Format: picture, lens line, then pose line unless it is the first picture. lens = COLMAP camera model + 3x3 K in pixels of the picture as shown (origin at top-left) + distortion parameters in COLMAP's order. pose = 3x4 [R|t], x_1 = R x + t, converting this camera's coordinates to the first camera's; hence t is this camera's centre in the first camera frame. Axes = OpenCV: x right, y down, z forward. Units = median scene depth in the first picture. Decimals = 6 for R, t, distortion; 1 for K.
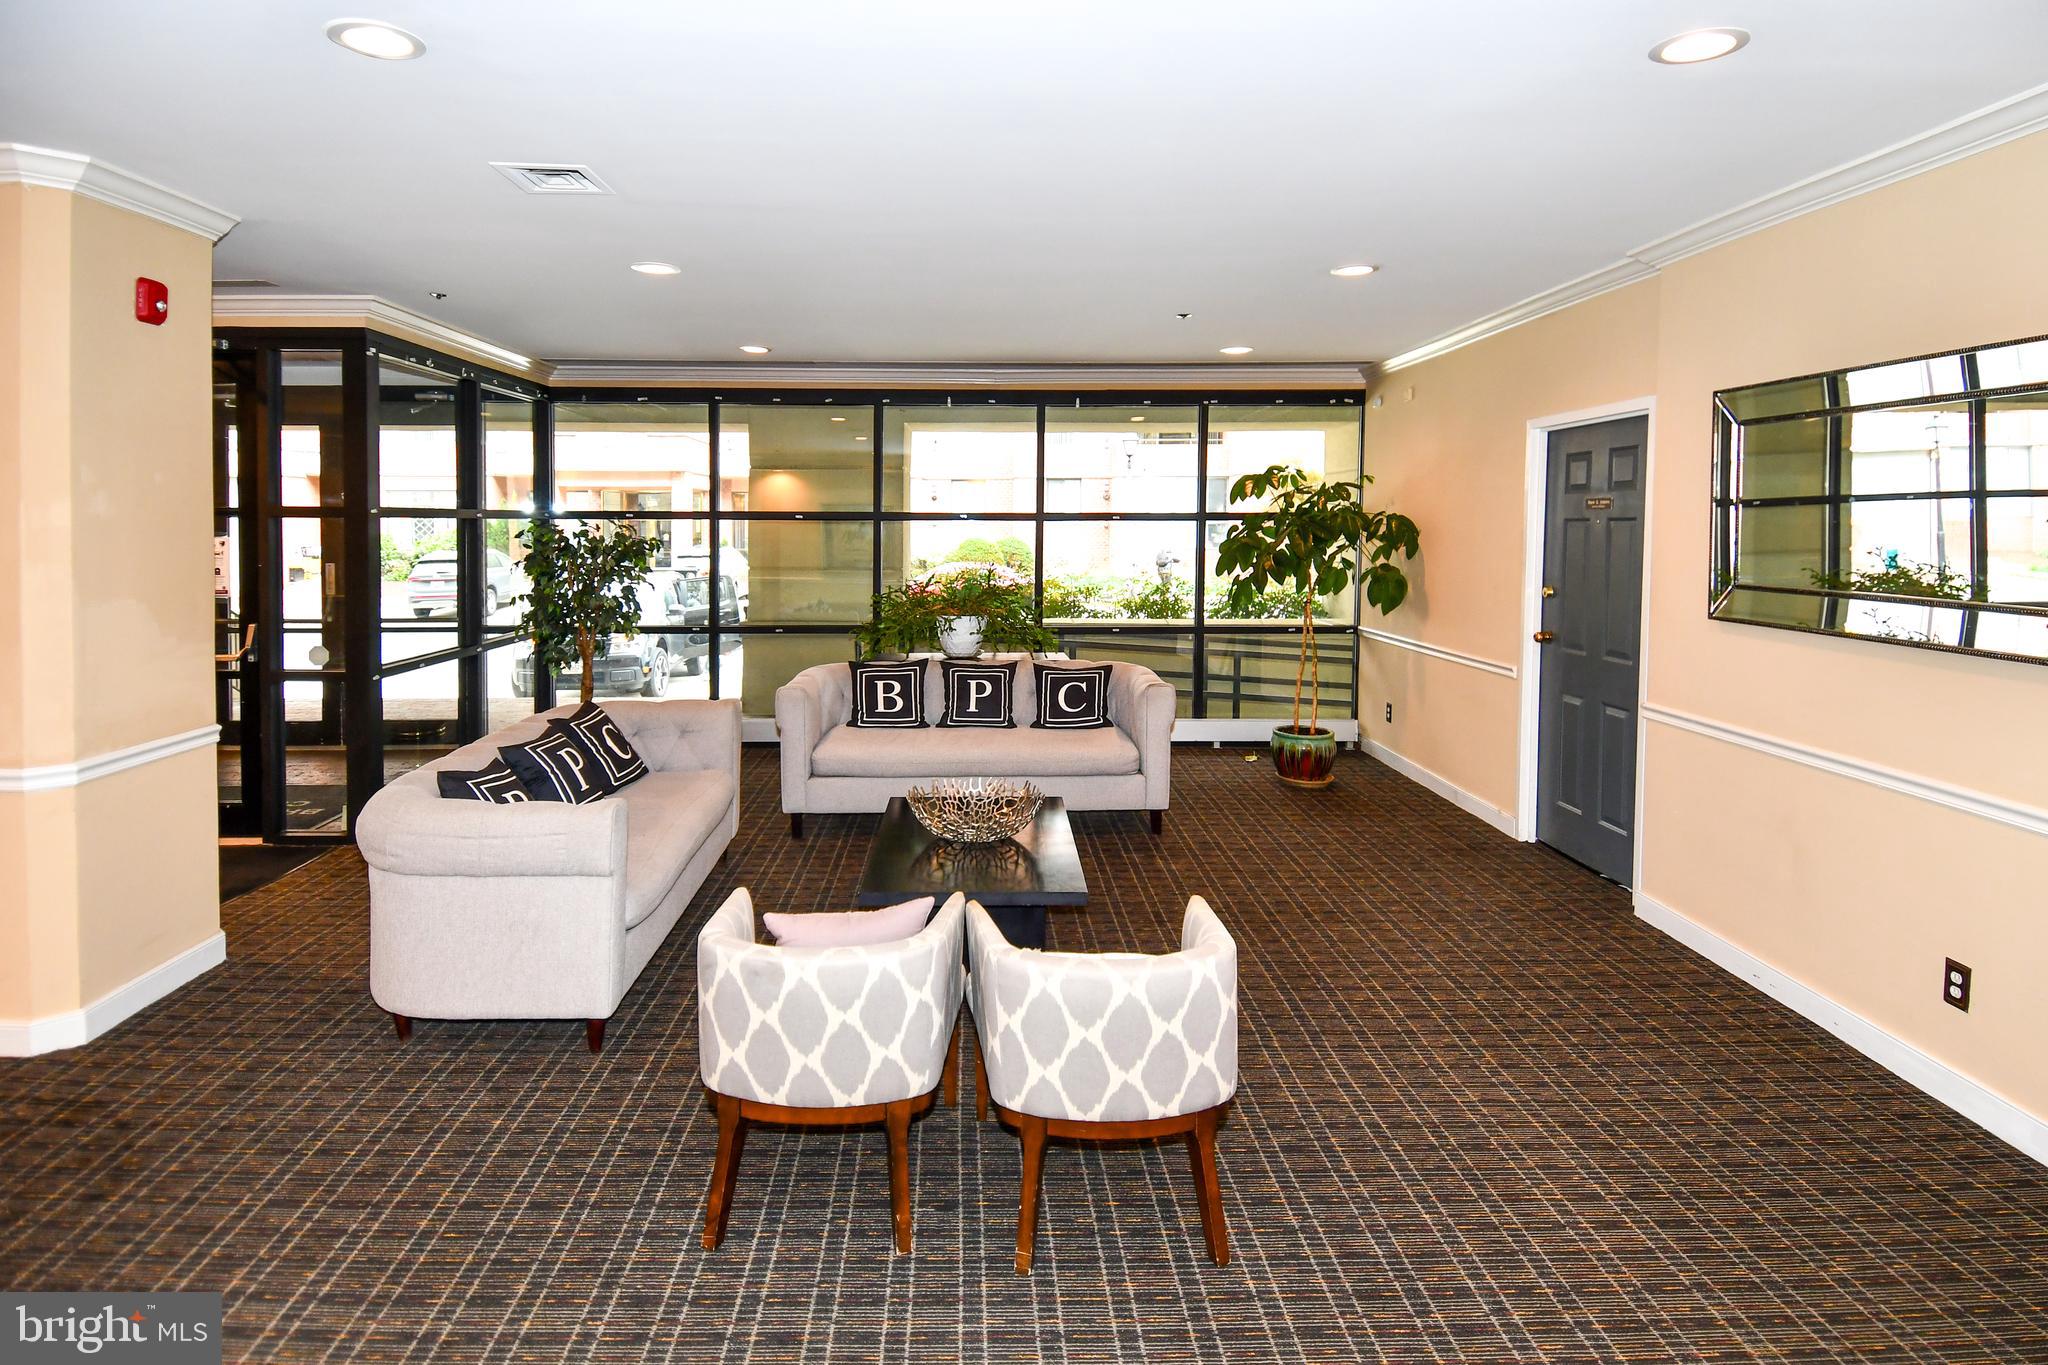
lens RADIAL K [[1100.2, 0, 1024.0], [0, 1100.2, 682.5], [0, 0, 1]] dist [0.068265, -0.074839]
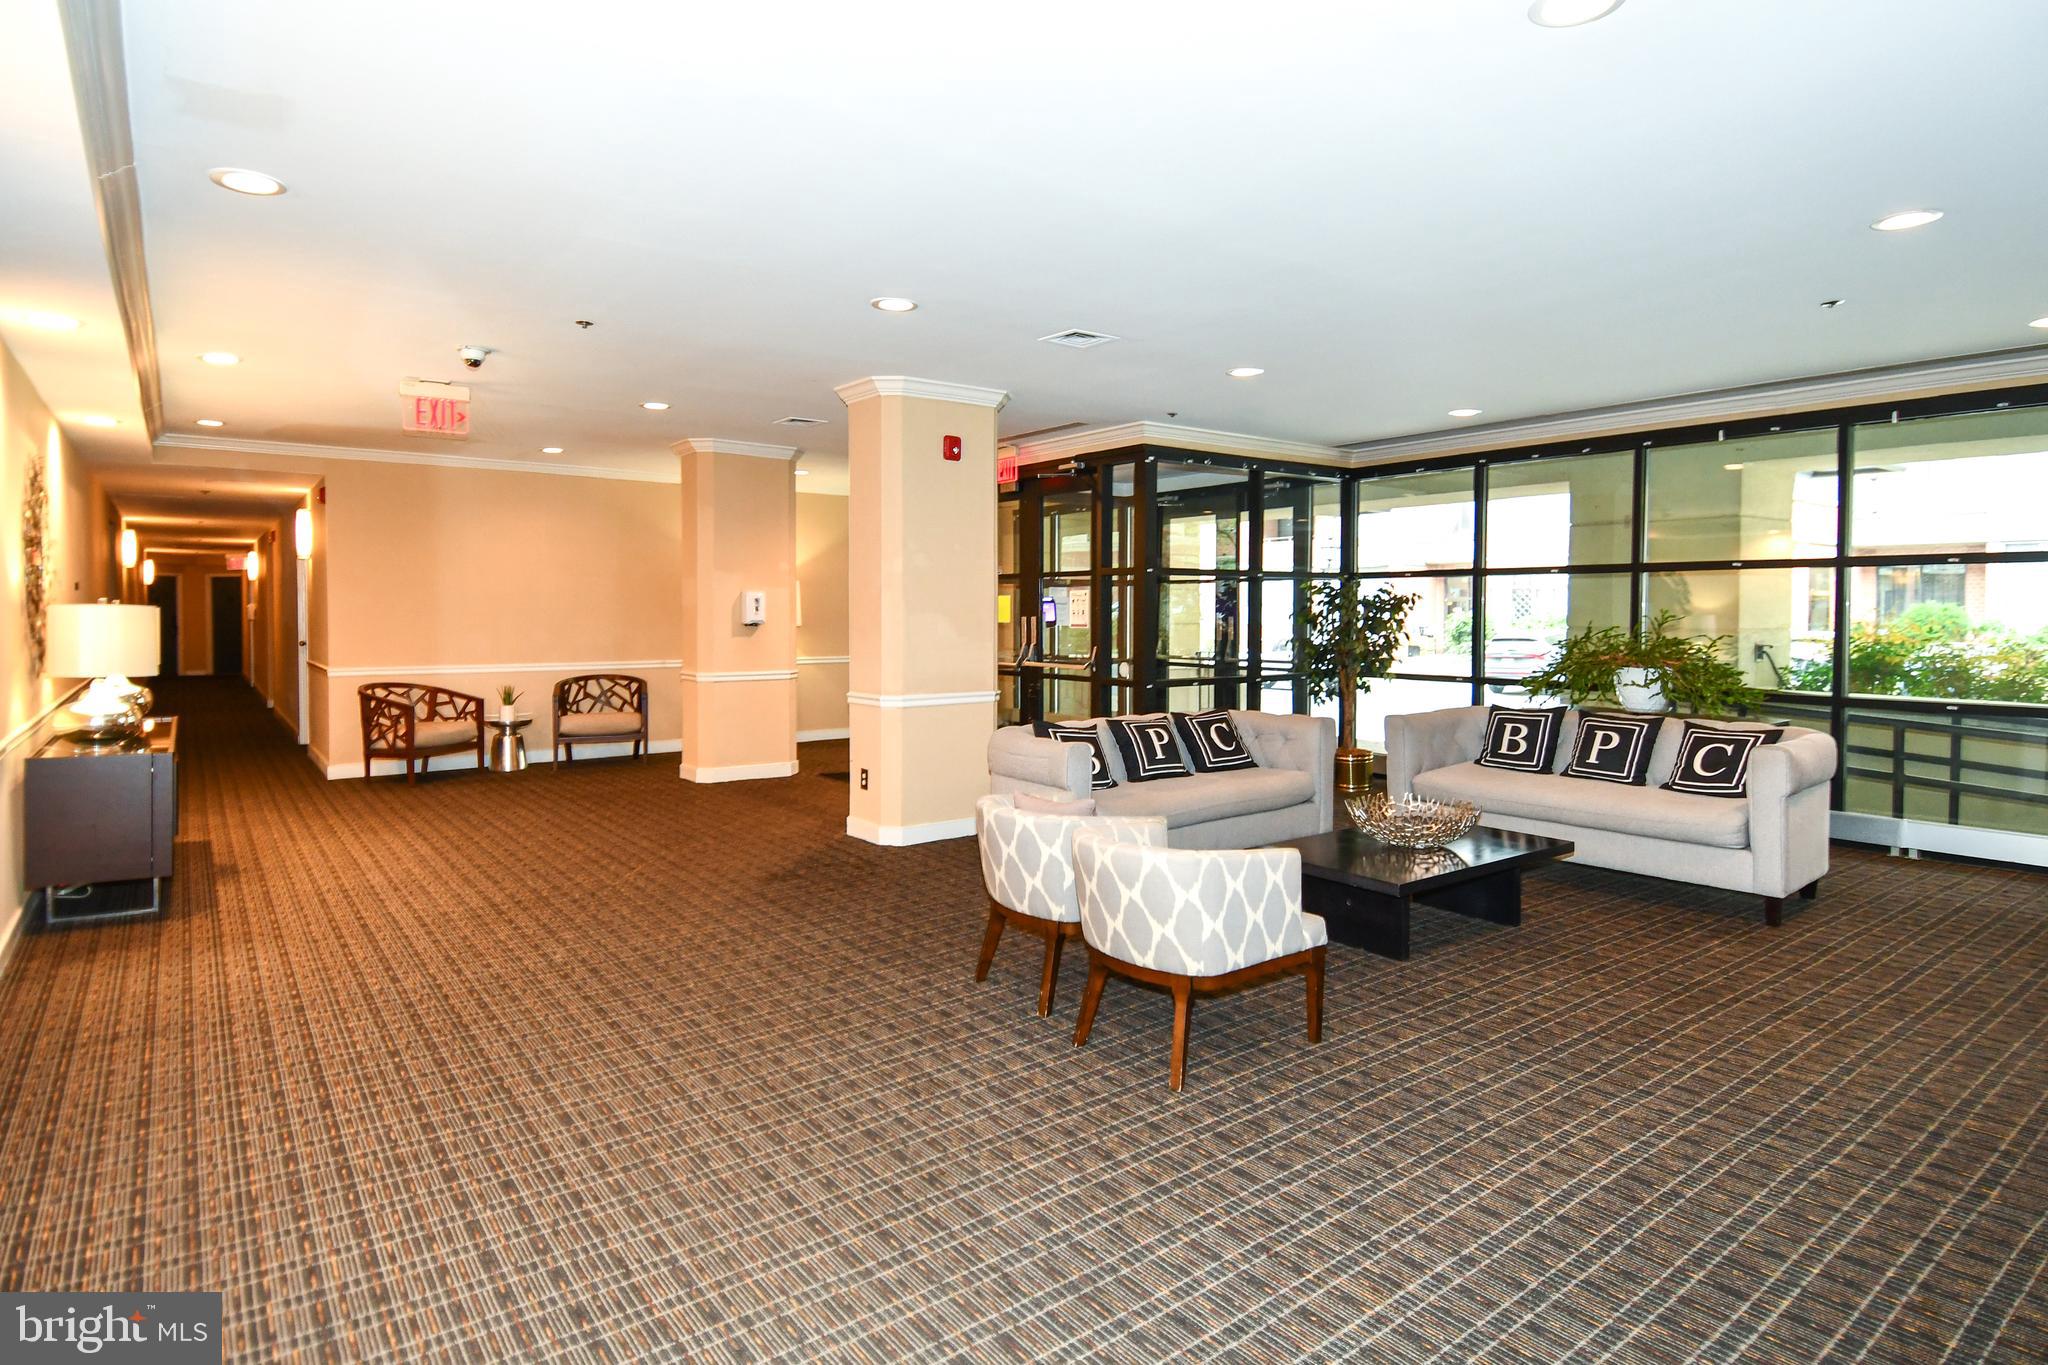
lens RADIAL K [[1100.2, 0, 1024.0], [0, 1100.2, 682.5], [0, 0, 1]] dist [0.068265, -0.074839]
pose [[0.590969, 0.054114, -0.804877, 0.796803], [-0.113910, 0.993348, -0.016851, 0.053474], [0.798612, 0.101642, 0.593202, 0.005696]]
